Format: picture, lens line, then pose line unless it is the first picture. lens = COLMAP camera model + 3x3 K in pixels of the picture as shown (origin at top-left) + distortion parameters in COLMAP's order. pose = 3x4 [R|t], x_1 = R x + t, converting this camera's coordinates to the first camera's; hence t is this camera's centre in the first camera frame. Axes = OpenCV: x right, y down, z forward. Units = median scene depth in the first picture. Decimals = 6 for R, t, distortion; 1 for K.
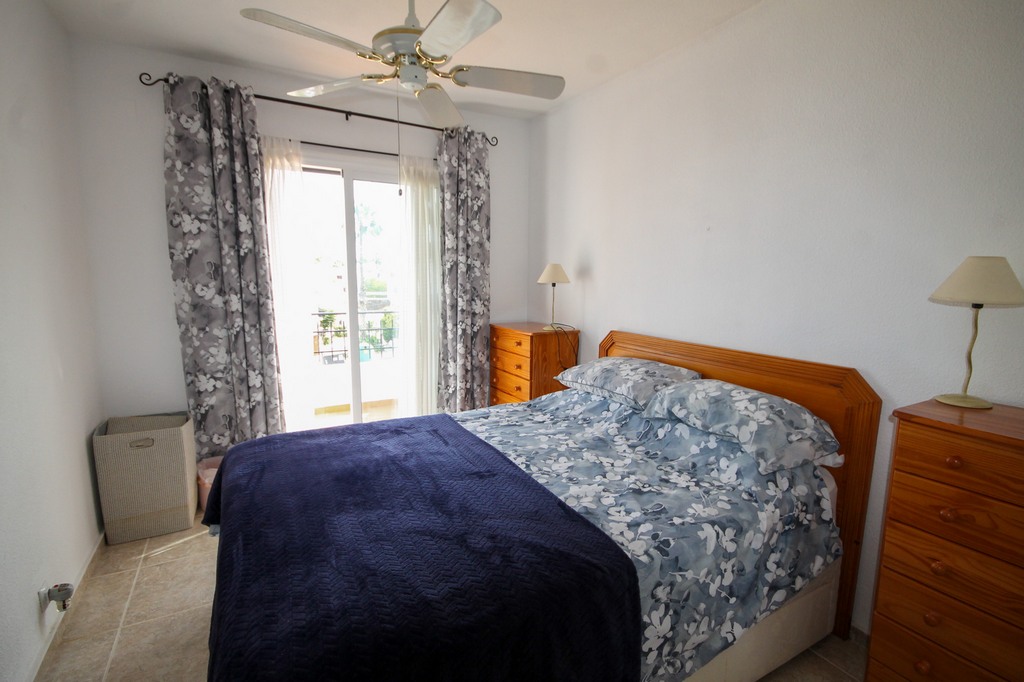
lens RADIAL K [[488.0, 0, 522.3], [0, 488.0, 339.9], [0, 0, 1]] dist [0.000163, -0.008022]
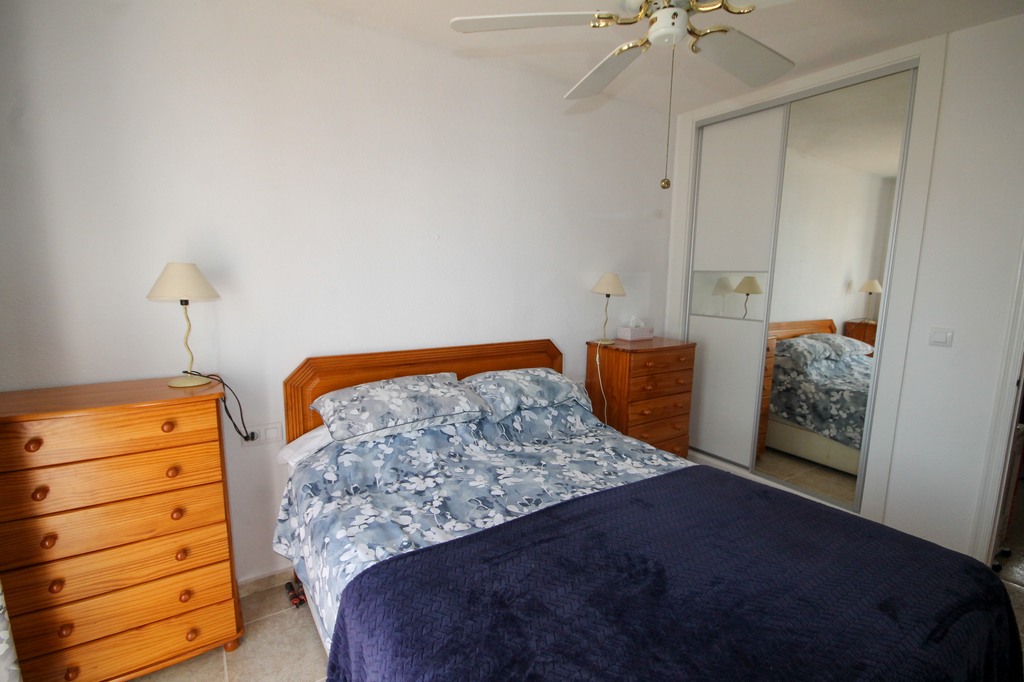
lens RADIAL K [[488.0, 0, 519.7], [0, 488.0, 344.7], [0, 0, 1]] dist [0.000163, -0.008022]
pose [[-0.057251, -0.168960, 0.983959, -0.768315], [0.120640, 0.977182, 0.174816, -0.181388], [-0.991044, 0.128713, -0.035561, 0.992981]]
